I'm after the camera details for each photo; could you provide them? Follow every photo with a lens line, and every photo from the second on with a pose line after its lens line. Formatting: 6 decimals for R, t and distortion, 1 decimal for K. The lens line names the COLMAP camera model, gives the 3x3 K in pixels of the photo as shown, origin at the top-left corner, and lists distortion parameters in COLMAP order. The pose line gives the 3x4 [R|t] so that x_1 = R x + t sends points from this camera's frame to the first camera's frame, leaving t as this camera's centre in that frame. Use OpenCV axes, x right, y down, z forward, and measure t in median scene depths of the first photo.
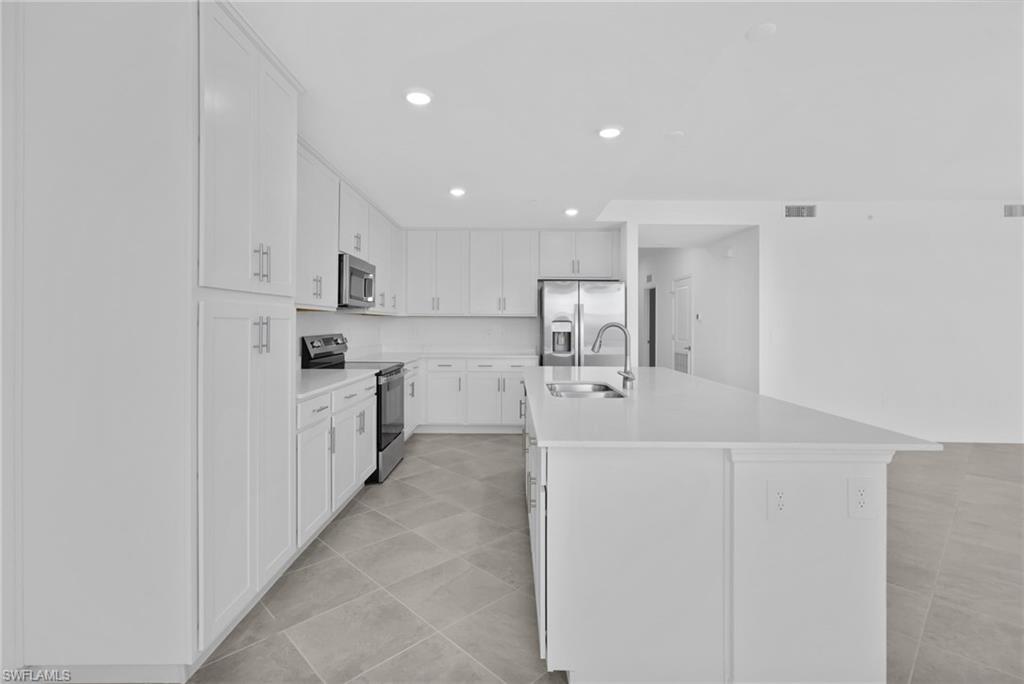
lens RADIAL K [[475.2, 0, 510.7], [0, 475.2, 326.2], [0, 0, 1]] dist [0.031924, 0.000131]
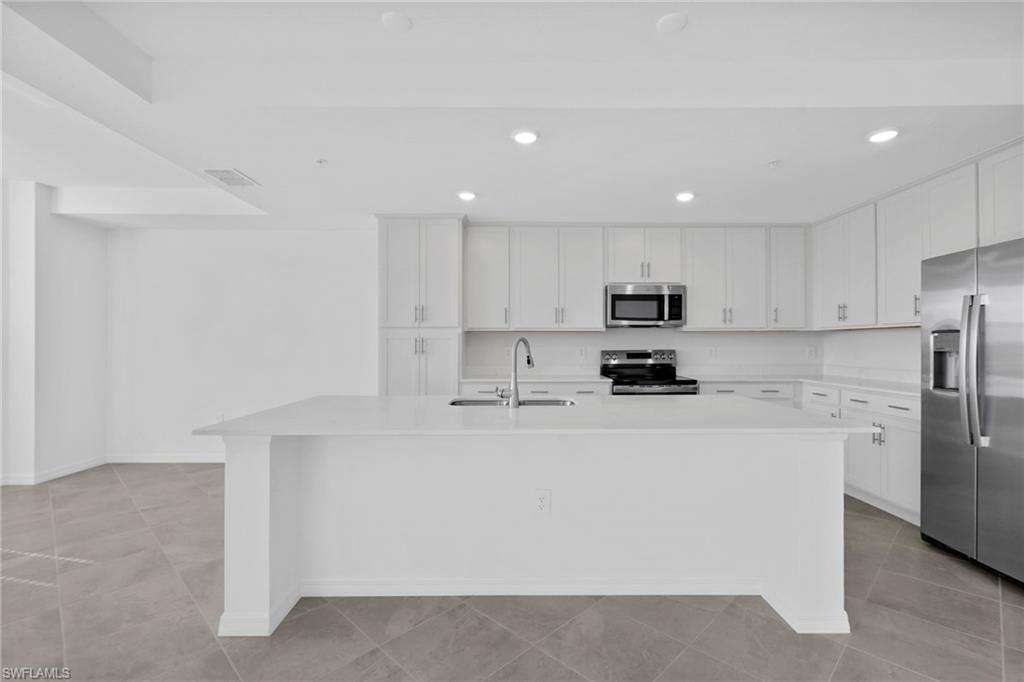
lens RADIAL K [[459.1, 0, 512.0], [0, 459.1, 341.0], [0, 0, 1]] dist [0.015062, 0.000063]
pose [[0.005794, -0.007665, -0.999954, 0.619608], [-0.002926, 0.999966, -0.007682, 0.004105], [0.999979, 0.002970, 0.005772, 0.526924]]
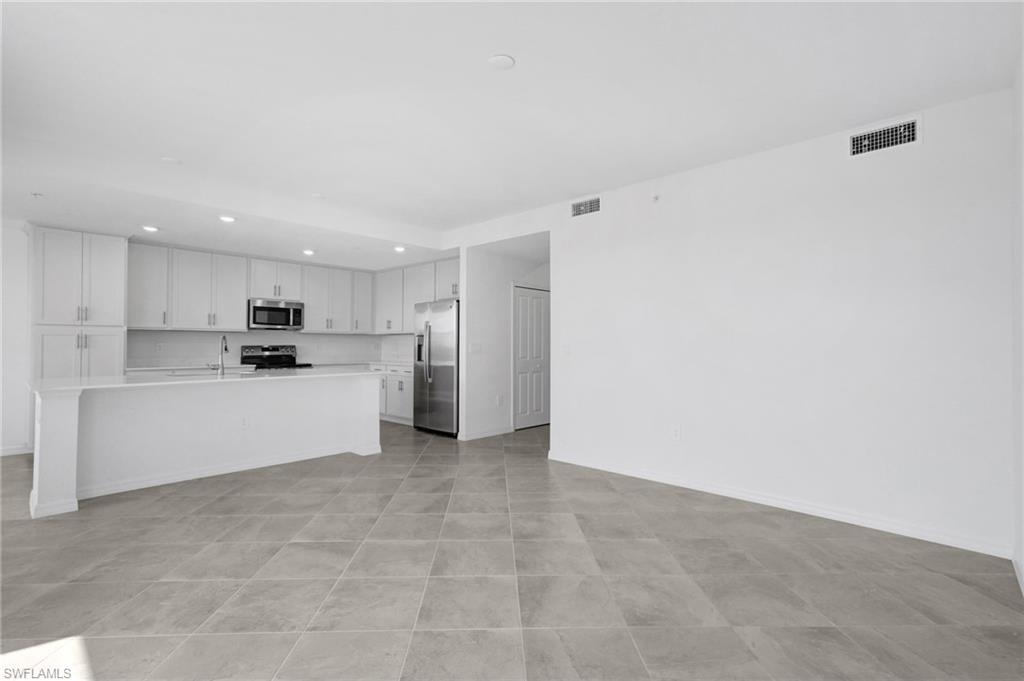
lens RADIAL K [[469.3, 0, 483.8], [0, 469.3, 336.5], [0, 0, 1]] dist [0.000330, 0.000023]
pose [[0.706897, -0.013093, -0.707196, 1.079136], [-0.003600, 0.999749, -0.022109, 0.016093], [0.707308, 0.018175, 0.706672, 0.270099]]
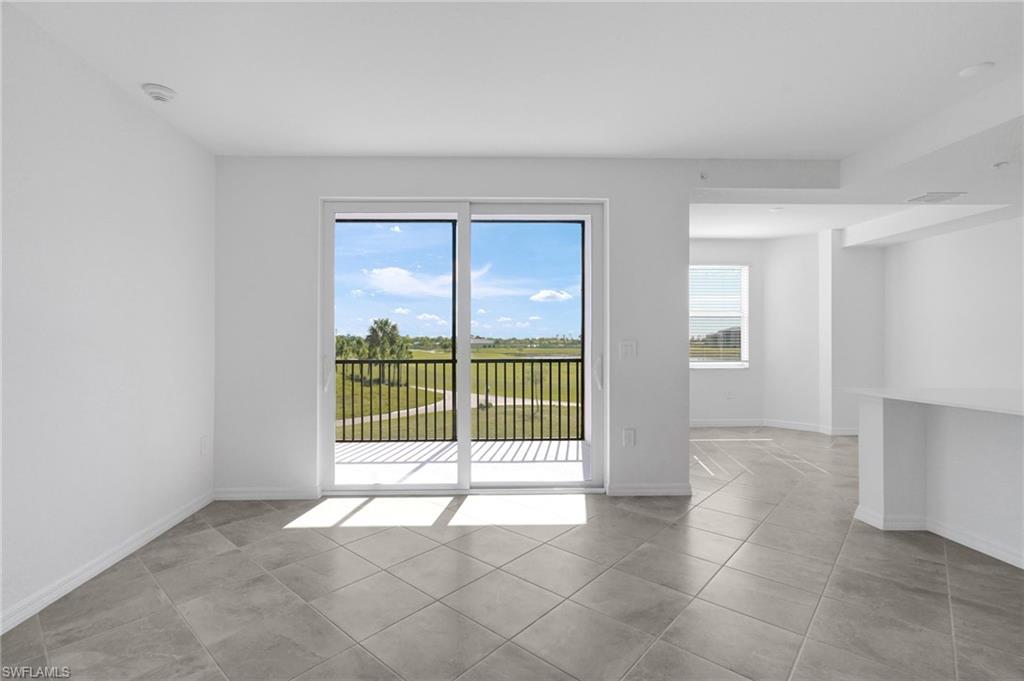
lens RADIAL K [[469.3, 0, 483.8], [0, 469.3, 336.5], [0, 0, 1]] dist [0.000330, 0.000023]
pose [[-0.998565, -0.001348, -0.053543, 0.773963], [-0.001530, 0.999993, 0.003357, -0.004756], [0.053538, 0.003434, -0.998560, 0.893027]]
